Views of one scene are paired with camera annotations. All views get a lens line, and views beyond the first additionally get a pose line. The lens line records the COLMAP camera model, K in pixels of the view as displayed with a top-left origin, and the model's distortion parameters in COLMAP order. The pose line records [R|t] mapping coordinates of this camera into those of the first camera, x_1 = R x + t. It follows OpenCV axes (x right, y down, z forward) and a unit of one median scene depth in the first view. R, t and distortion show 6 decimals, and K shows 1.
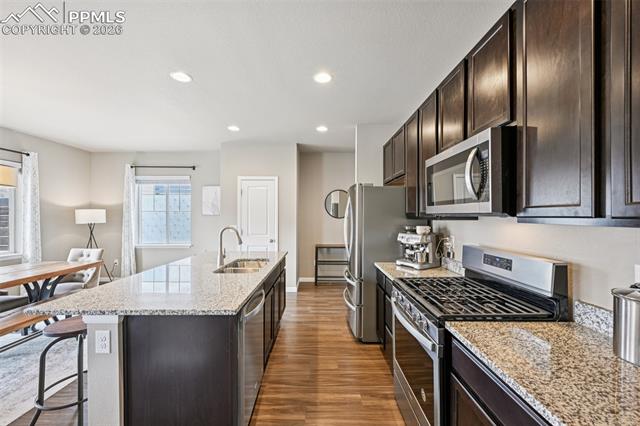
lens RADIAL K [[248.7, 0, 324.4], [0, 248.7, 217.1], [0, 0, 1]] dist [-0.000976, 0.000490]
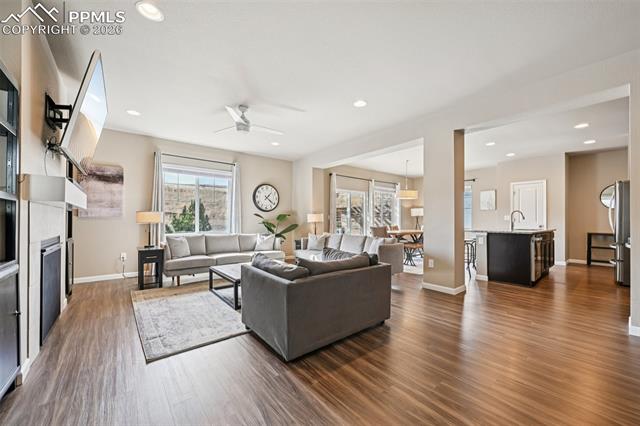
lens RADIAL K [[248.7, 0, 321.4], [0, 248.7, 219.3], [0, 0, 1]] dist [-0.000976, 0.000490]
pose [[0.611292, -0.000149, -0.791405, 0.133341], [-0.005105, 0.999978, -0.004131, 0.065173], [0.791389, 0.006565, 0.611278, -0.776631]]
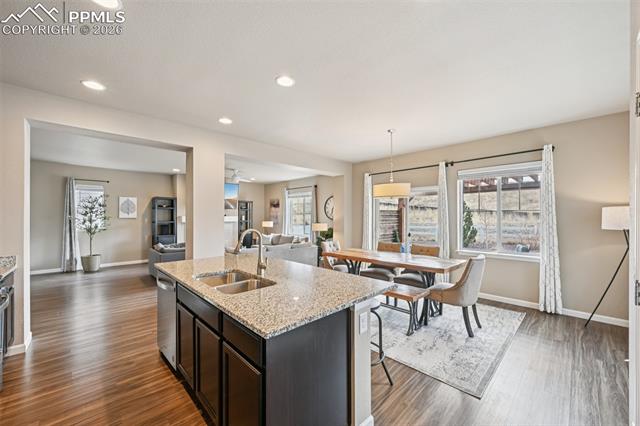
lens RADIAL K [[248.7, 0, 319.3], [0, 248.7, 215.7], [0, 0, 1]] dist [-0.000976, 0.000490]
pose [[-0.742087, -0.004317, -0.670289, 0.002638], [-0.004002, 0.999990, -0.002011, -0.002665], [0.670291, 0.001190, -0.742097, 0.914498]]
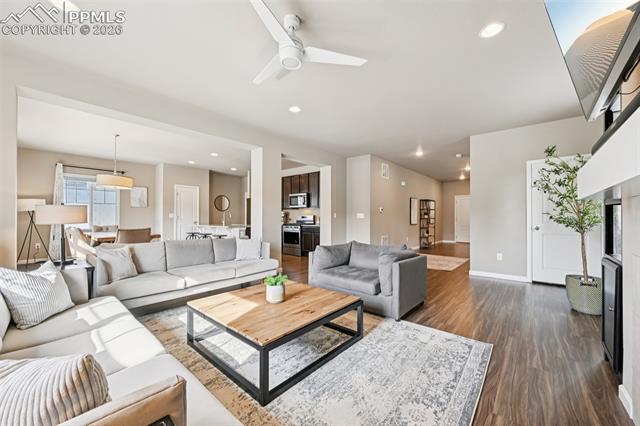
lens RADIAL K [[248.7, 0, 320.8], [0, 248.7, 214.7], [0, 0, 1]] dist [-0.000976, 0.000490]
pose [[0.676536, 0.009191, 0.736352, -0.875295], [0.000709, 0.999914, -0.013132, 0.062368], [-0.736409, 0.009406, 0.676471, -0.828547]]
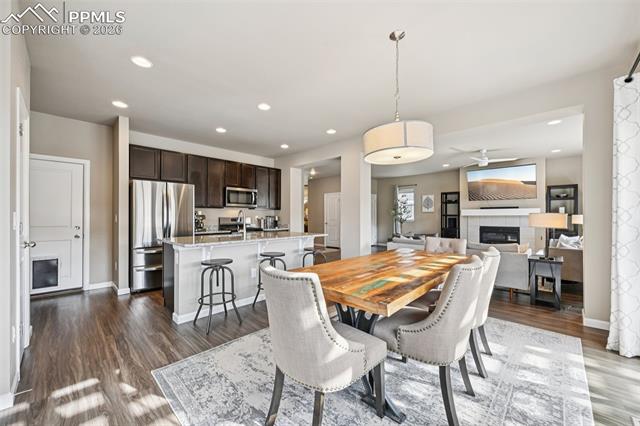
lens RADIAL K [[248.7, 0, 321.8], [0, 248.7, 215.5], [0, 0, 1]] dist [-0.000976, 0.000490]
pose [[-0.711000, 0.001795, 0.703190, -0.889359], [0.002445, 0.999997, -0.000080, 0.037409], [-0.703188, 0.001663, -0.711002, 0.882773]]
